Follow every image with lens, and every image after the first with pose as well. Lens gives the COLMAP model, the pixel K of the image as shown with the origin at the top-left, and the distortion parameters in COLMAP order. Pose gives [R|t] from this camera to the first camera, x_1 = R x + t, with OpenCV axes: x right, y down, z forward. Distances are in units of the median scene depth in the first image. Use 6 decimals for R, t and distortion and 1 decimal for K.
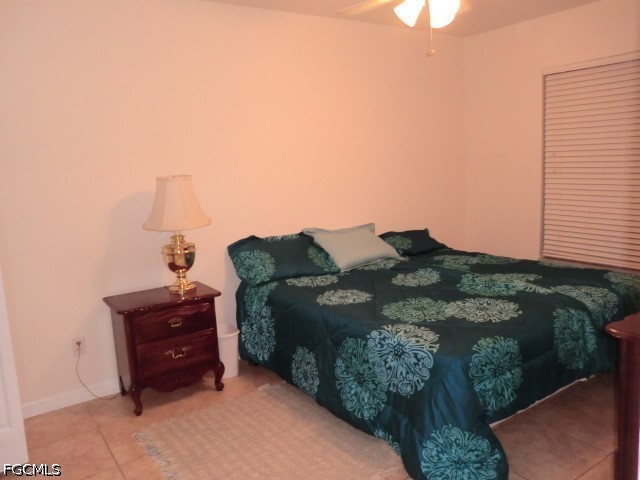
lens RADIAL K [[515.0, 0, 320.0], [0, 515.0, 240.0], [0, 0, 1]] dist [-0.103750, 0.117821]
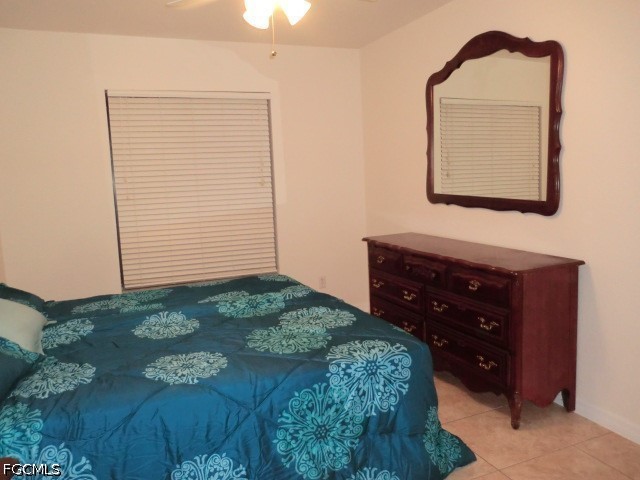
lens RADIAL K [[515.0, 0, 320.0], [0, 515.0, 240.0], [0, 0, 1]] dist [-0.103750, 0.117821]
pose [[0.205765, -0.086660, 0.974757, -0.690610], [0.181144, 0.982231, 0.049086, -0.068167], [-0.961690, 0.166471, 0.217807, 0.790443]]
